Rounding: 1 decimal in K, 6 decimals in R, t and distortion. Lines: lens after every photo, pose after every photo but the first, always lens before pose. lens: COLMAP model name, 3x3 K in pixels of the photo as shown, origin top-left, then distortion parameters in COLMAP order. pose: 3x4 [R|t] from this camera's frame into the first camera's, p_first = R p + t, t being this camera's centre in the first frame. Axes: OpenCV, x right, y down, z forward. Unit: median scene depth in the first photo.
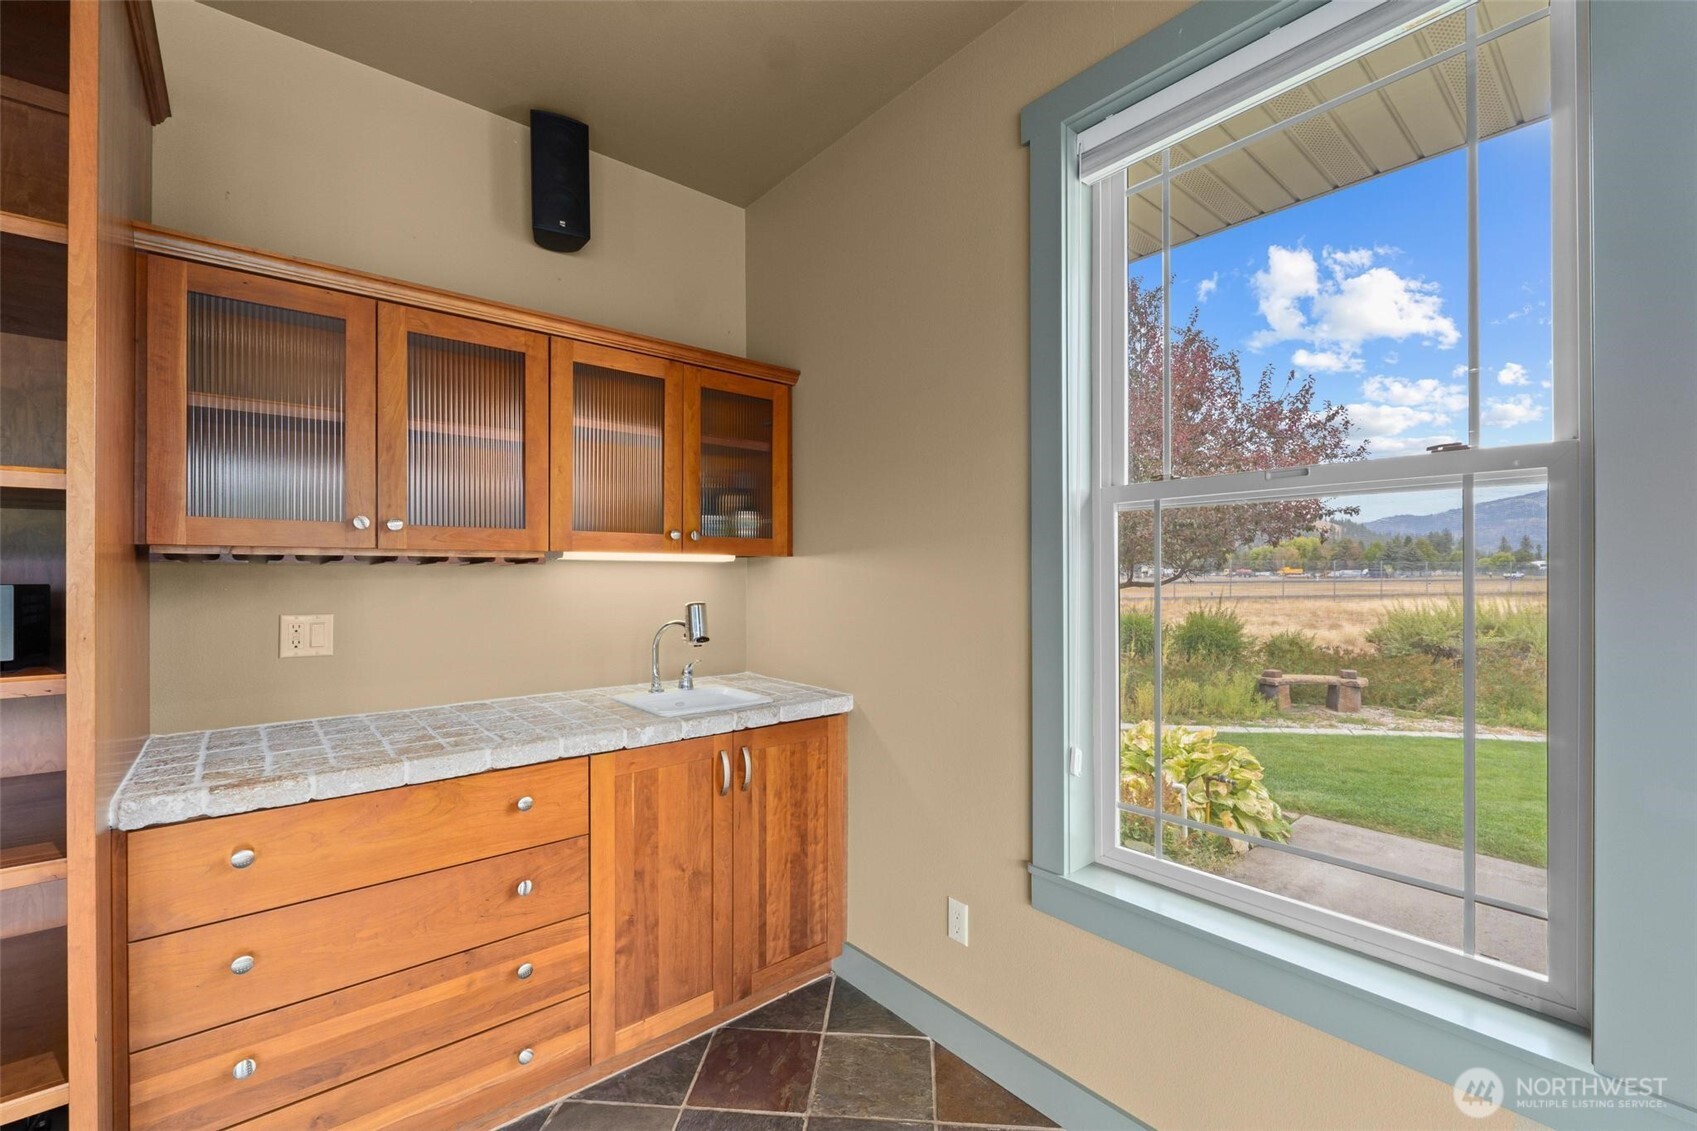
lens RADIAL K [[709.8, 0, 853.1], [0, 709.8, 571.0], [0, 0, 1]] dist [-0.002514, -0.000176]
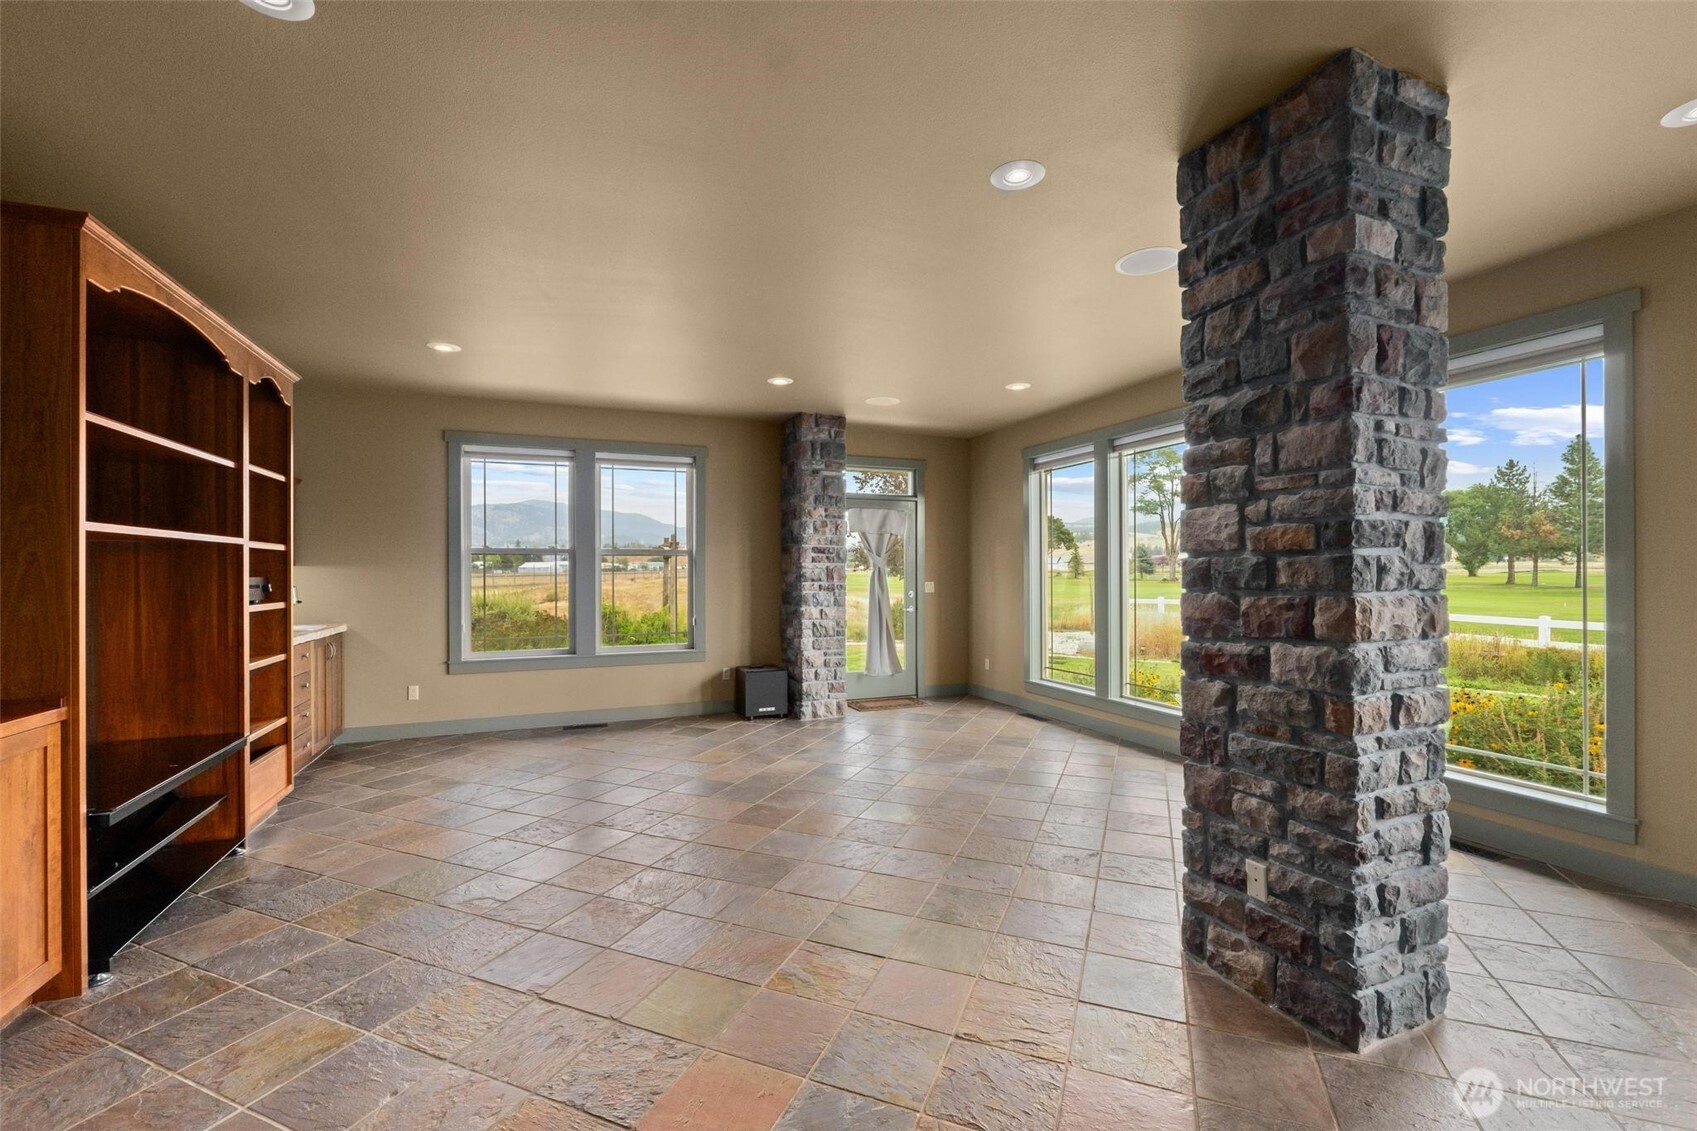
lens RADIAL K [[709.8, 0, 853.1], [0, 709.8, 571.0], [0, 0, 1]] dist [-0.002514, -0.000176]
pose [[0.308294, -0.002414, 0.951288, -2.062232], [0.000847, 0.999997, 0.002263, -0.010894], [-0.951291, 0.000108, 0.308295, -1.613618]]
